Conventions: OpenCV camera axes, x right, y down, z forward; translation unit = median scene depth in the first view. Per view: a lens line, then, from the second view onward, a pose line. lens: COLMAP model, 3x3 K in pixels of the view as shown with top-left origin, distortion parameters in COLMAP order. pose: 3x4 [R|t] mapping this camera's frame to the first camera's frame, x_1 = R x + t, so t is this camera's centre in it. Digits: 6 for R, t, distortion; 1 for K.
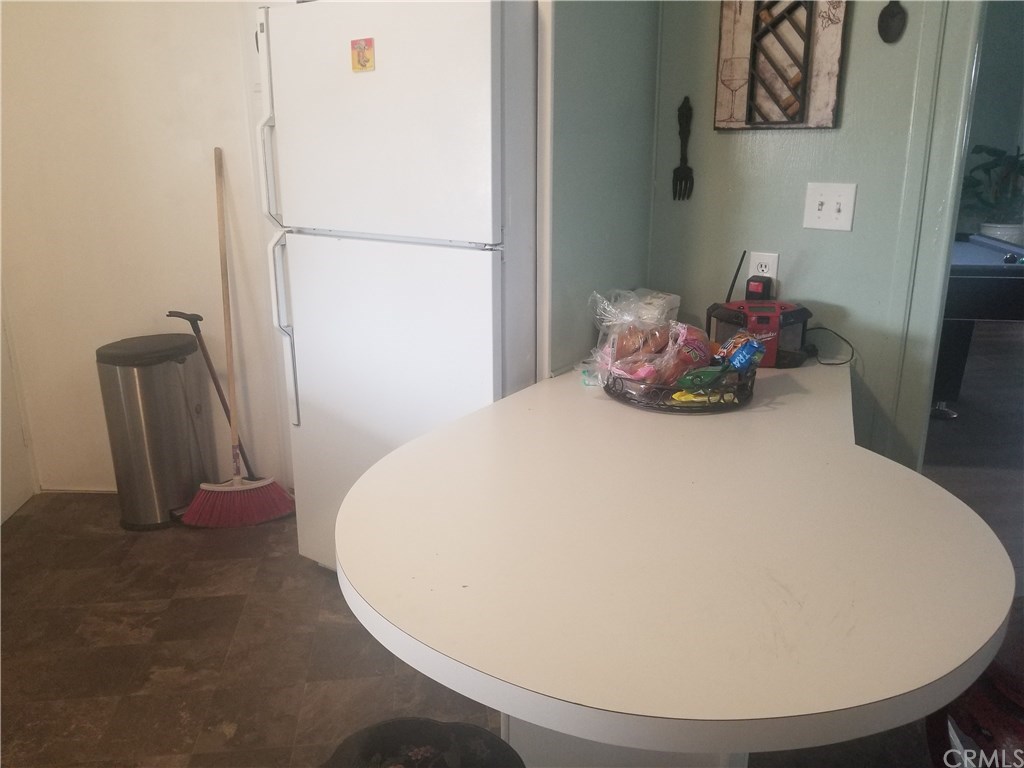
lens RADIAL K [[802.0, 0, 498.6], [0, 802.0, 364.4], [0, 0, 1]] dist [0.038396, -0.087854]
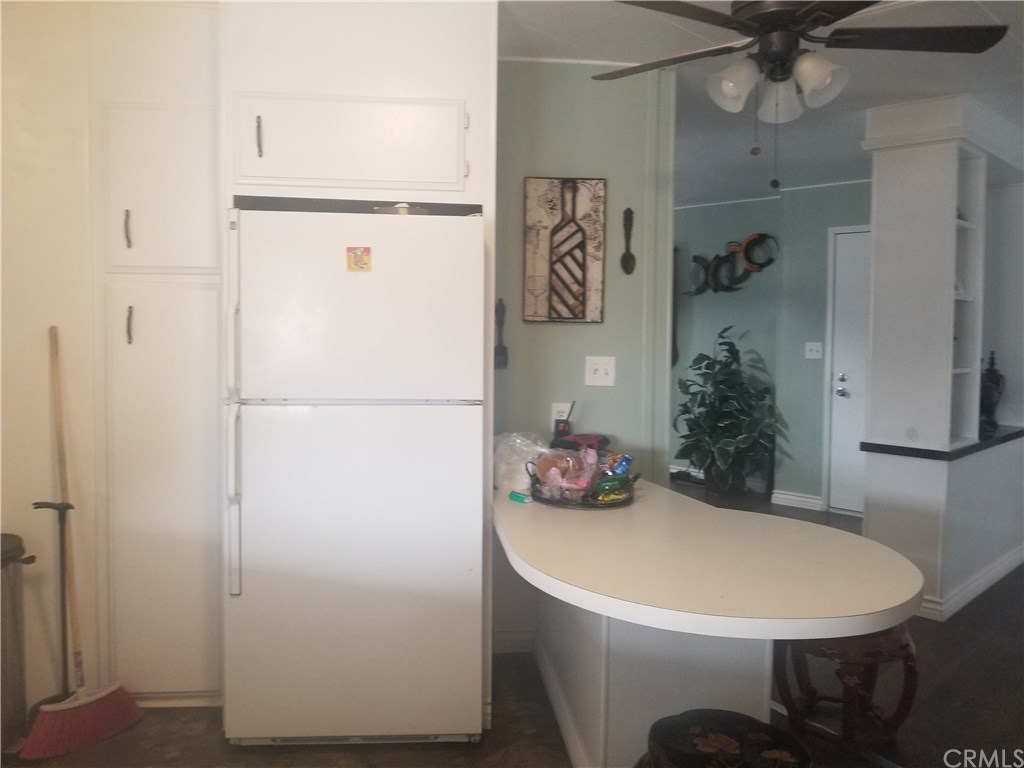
lens RADIAL K [[782.1, 0, 510.2], [0, 782.1, 350.4], [0, 0, 1]] dist [0.037427, -0.083309]
pose [[0.764418, -0.001561, 0.644719, -0.696710], [0.153280, 0.971765, -0.179385, 0.007972], [-0.626235, 0.235947, 0.743074, -0.018236]]
